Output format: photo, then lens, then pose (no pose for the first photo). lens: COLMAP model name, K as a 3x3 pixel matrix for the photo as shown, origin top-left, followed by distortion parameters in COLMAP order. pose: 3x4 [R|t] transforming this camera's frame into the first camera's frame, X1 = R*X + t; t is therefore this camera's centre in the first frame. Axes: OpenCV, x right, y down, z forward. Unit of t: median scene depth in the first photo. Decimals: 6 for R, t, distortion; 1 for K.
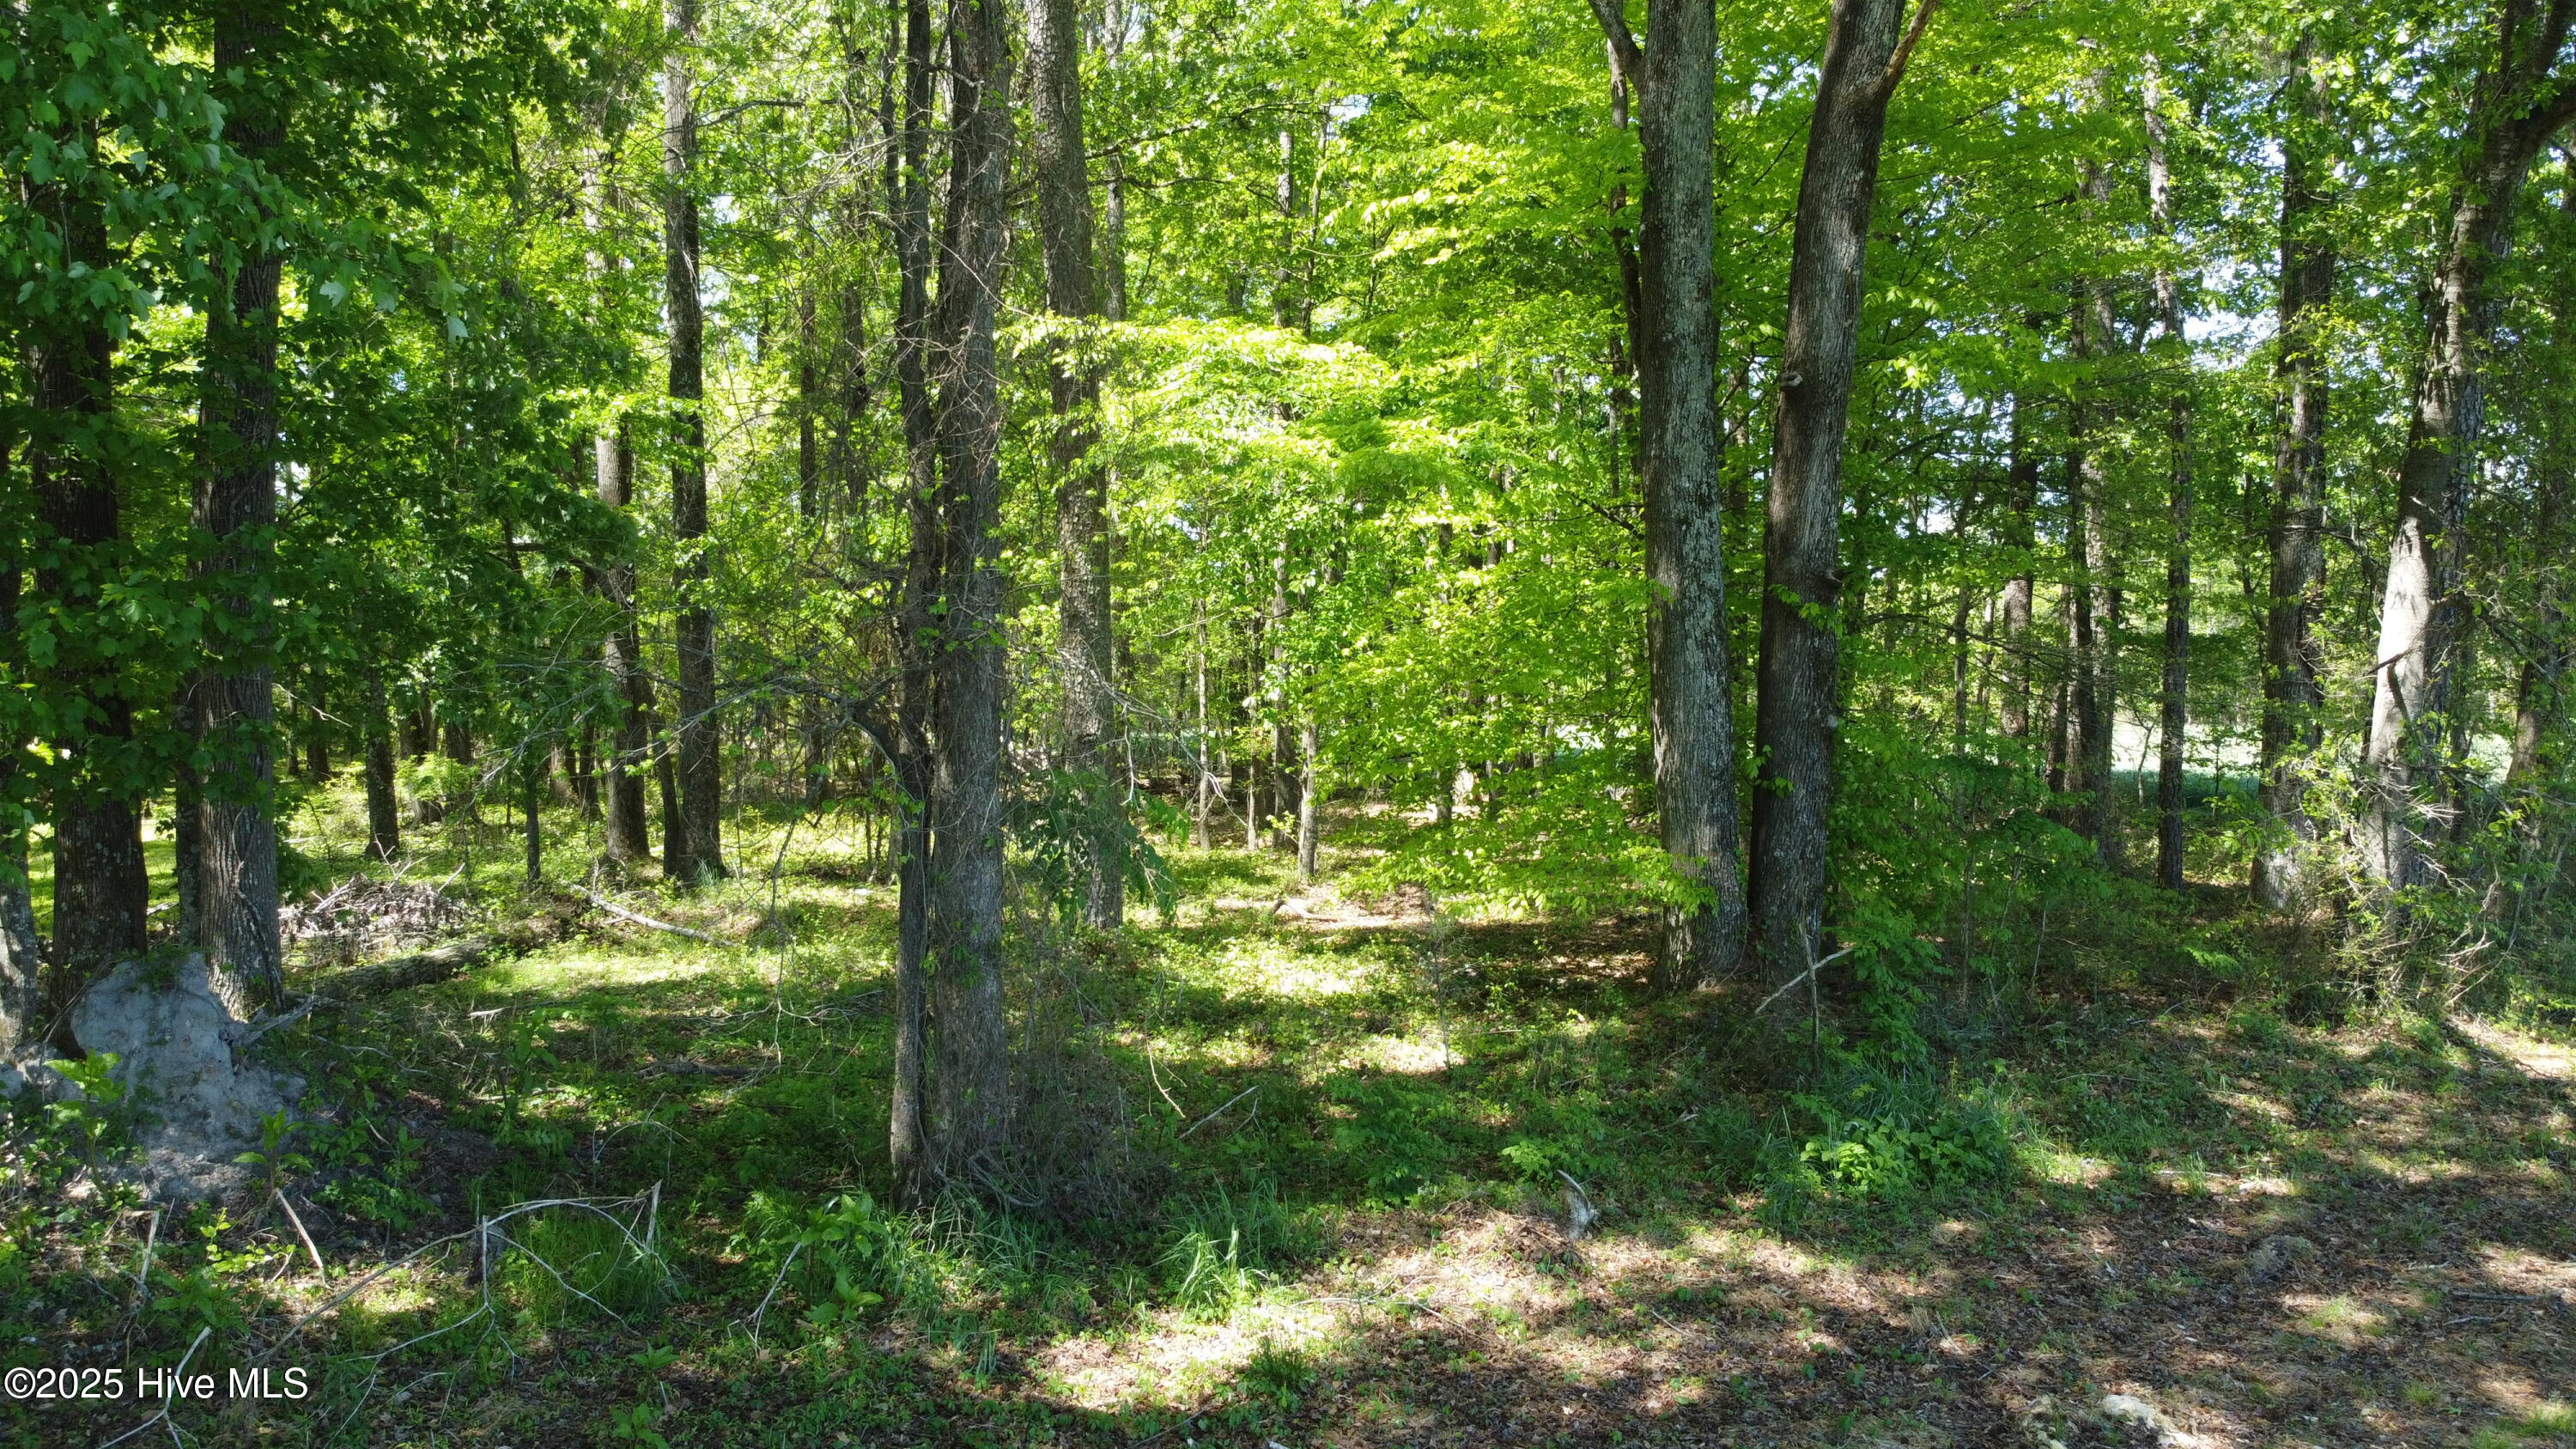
lens RADIAL K [[1948.7, 0, 1271.5], [0, 1948.7, 724.9], [0, 0, 1]] dist [-0.000899, -0.005811]
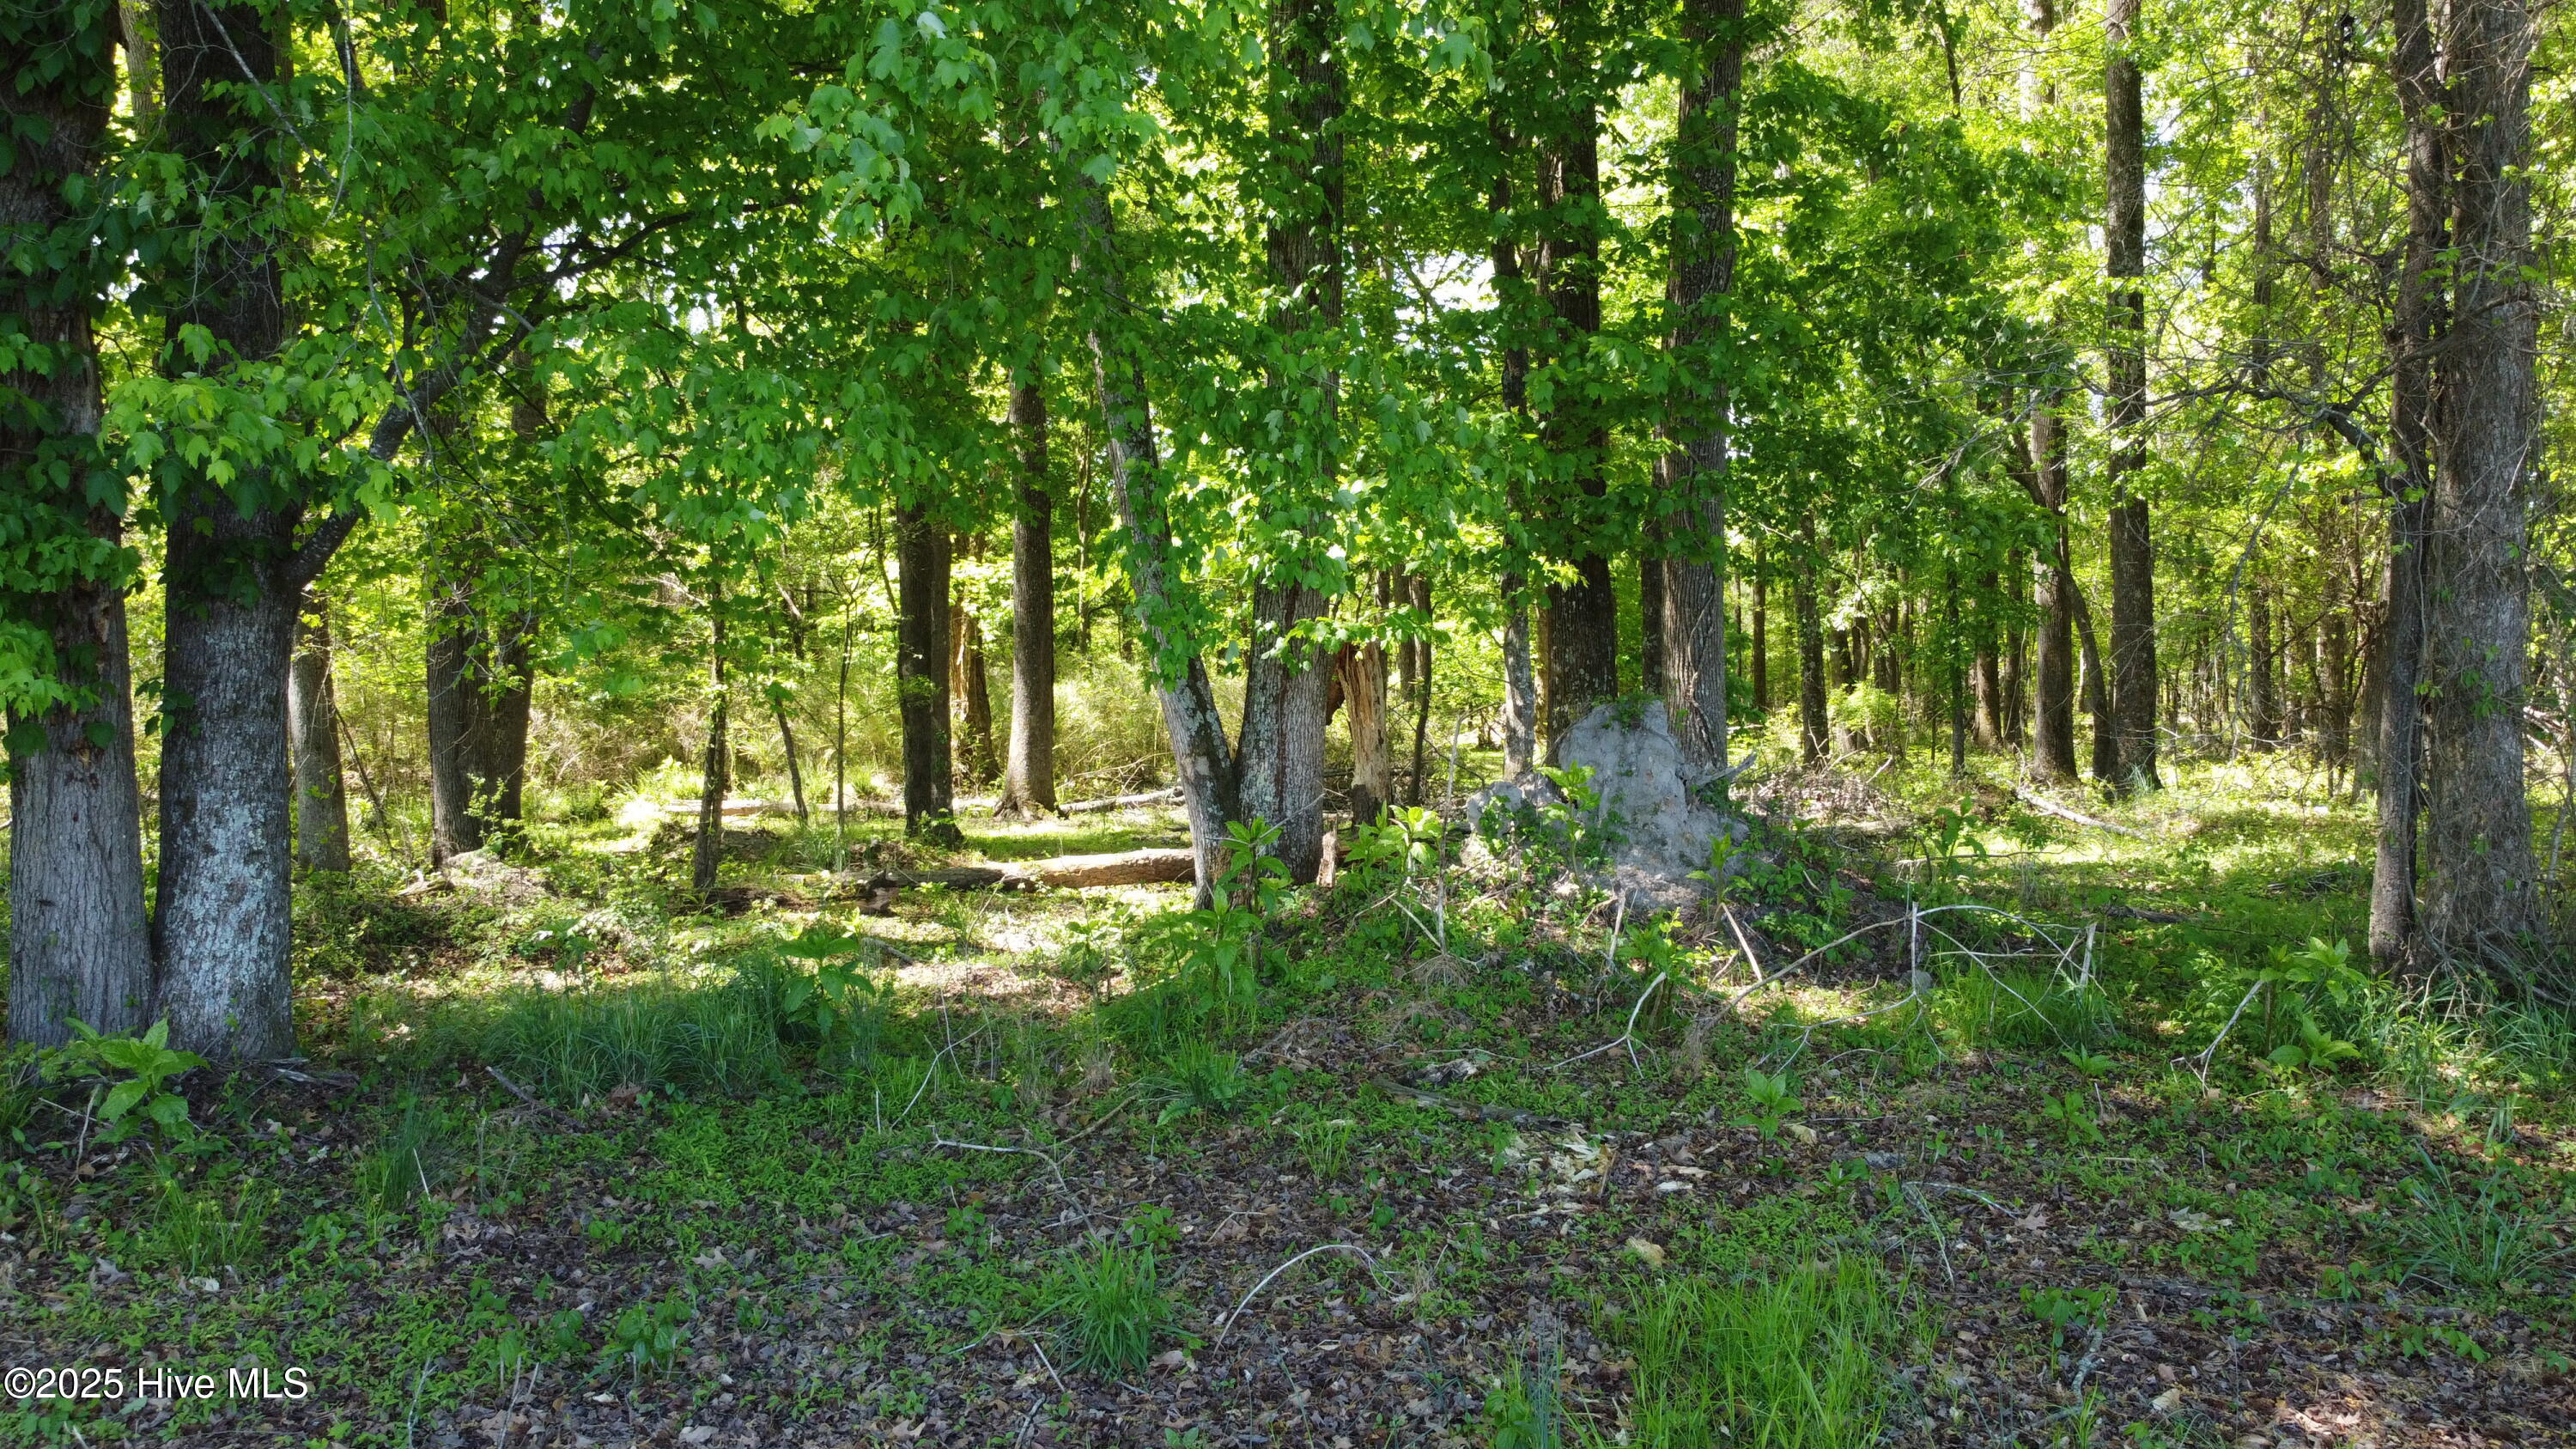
lens RADIAL K [[1948.7, 0, 1271.5], [0, 1948.7, 724.9], [0, 0, 1]] dist [-0.000899, -0.005811]
pose [[0.764837, 0.013300, -0.644087, -0.012311], [-0.016706, 0.999860, 0.000810, 0.132684], [0.644008, 0.010141, 0.764952, 0.020643]]
